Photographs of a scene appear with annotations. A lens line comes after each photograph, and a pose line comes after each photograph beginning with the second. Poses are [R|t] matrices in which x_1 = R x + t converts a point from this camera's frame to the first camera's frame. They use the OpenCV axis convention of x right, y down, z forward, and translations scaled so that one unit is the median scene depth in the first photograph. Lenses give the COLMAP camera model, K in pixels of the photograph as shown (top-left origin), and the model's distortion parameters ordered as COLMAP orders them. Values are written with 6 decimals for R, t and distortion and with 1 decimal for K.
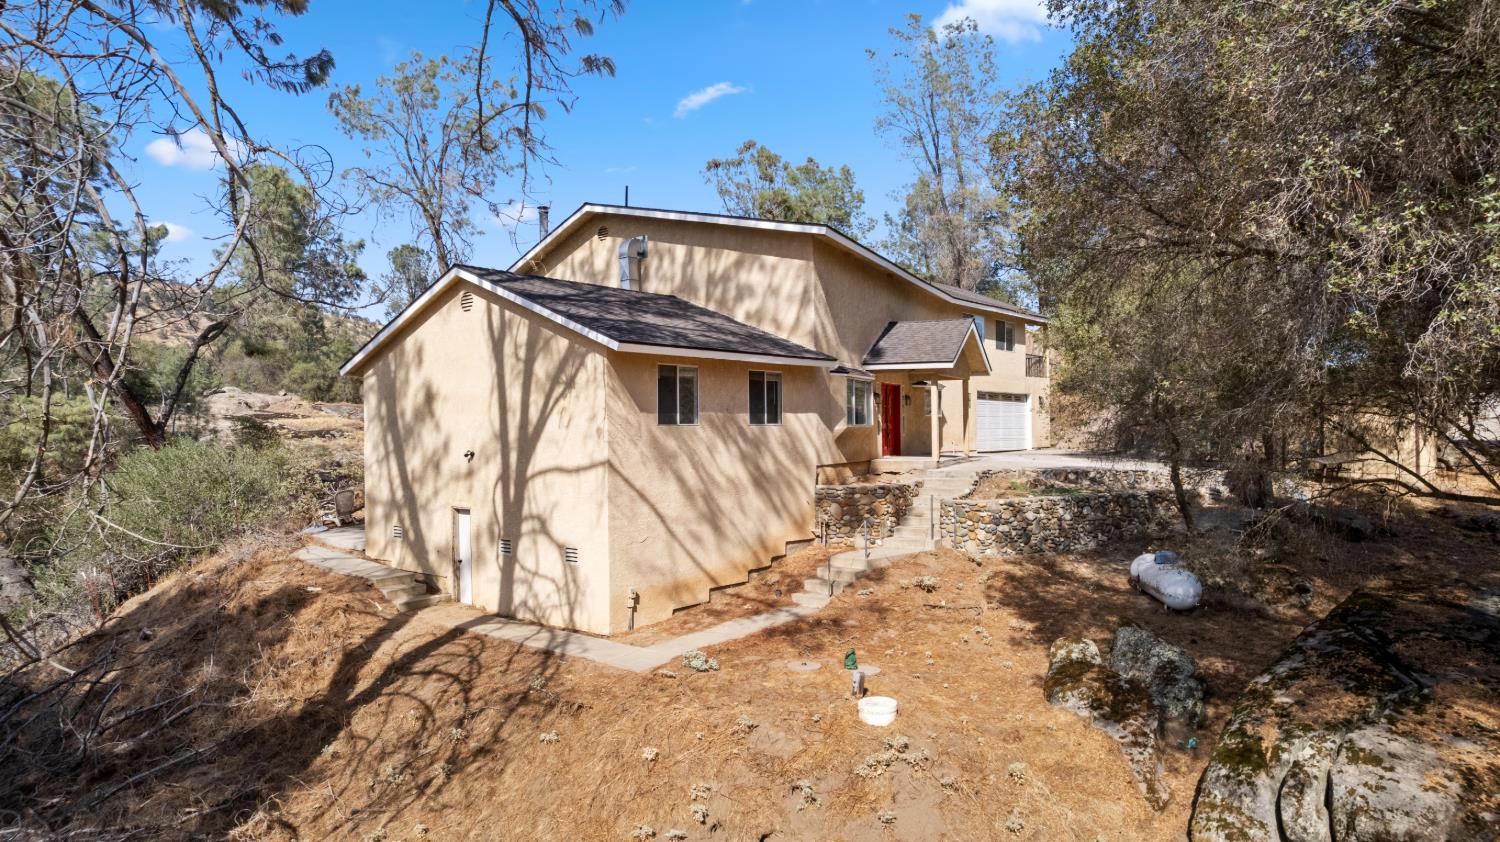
lens RADIAL K [[981.7, 0, 768.4], [0, 981.7, 422.6], [0, 0, 1]] dist [-0.081674, 0.077520]
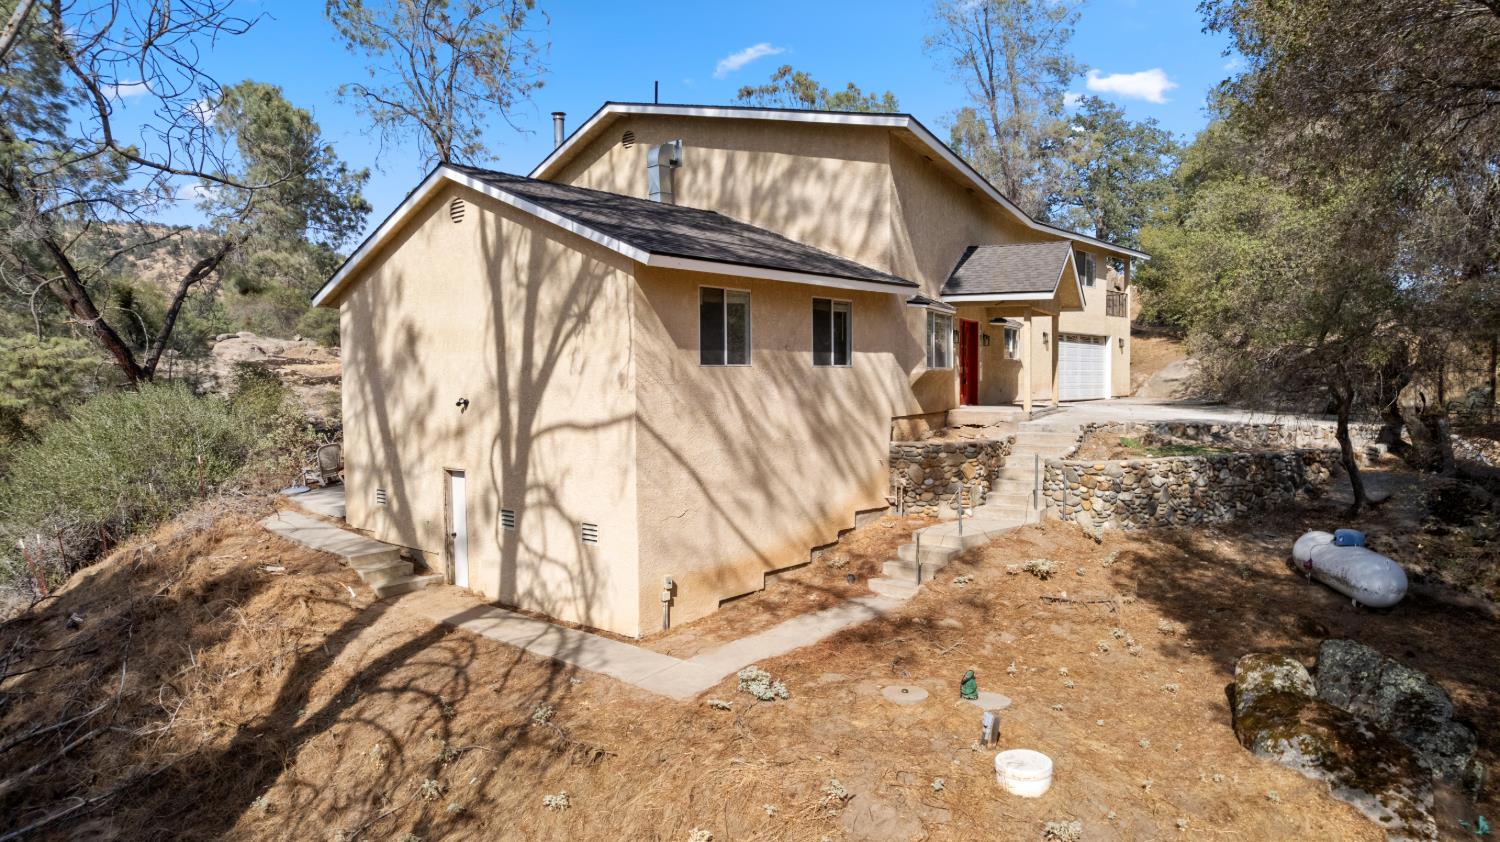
lens RADIAL K [[981.7, 0, 768.4], [0, 981.7, 422.6], [0, 0, 1]] dist [-0.081674, 0.077520]
pose [[0.999643, 0.003479, -0.026490, -0.034667], [-0.002068, 0.998585, 0.053137, 0.005898], [0.026637, -0.053063, 0.998236, 0.207552]]
